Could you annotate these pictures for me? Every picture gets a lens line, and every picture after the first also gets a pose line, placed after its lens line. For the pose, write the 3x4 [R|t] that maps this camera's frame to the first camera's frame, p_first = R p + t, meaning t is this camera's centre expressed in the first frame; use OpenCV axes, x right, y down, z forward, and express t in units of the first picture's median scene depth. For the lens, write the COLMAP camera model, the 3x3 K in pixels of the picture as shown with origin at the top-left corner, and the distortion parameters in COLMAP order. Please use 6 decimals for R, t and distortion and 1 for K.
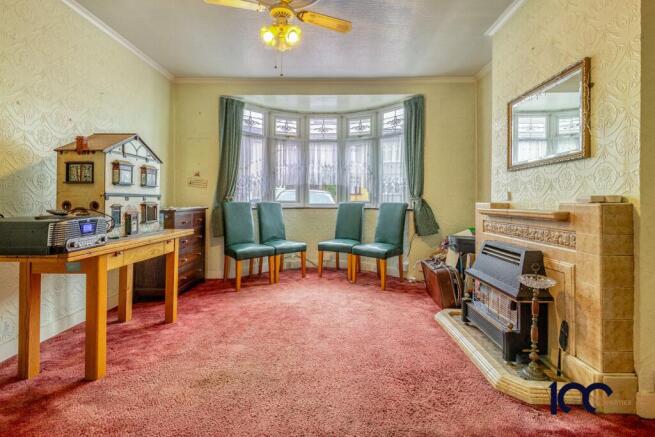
lens RADIAL K [[299.9, 0, 329.0], [0, 299.9, 208.3], [0, 0, 1]] dist [0.000672, 0.000065]
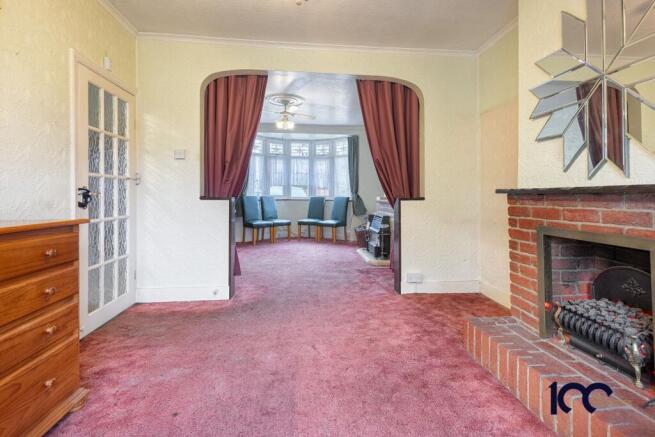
lens RADIAL K [[299.9, 0, 329.0], [0, 299.9, 208.3], [0, 0, 1]] dist [0.000672, 0.000065]
pose [[0.994952, -0.004051, 0.100275, -0.030424], [0.001512, 0.999677, 0.025381, 0.005044], [-0.100345, -0.025102, 0.994636, -0.689774]]
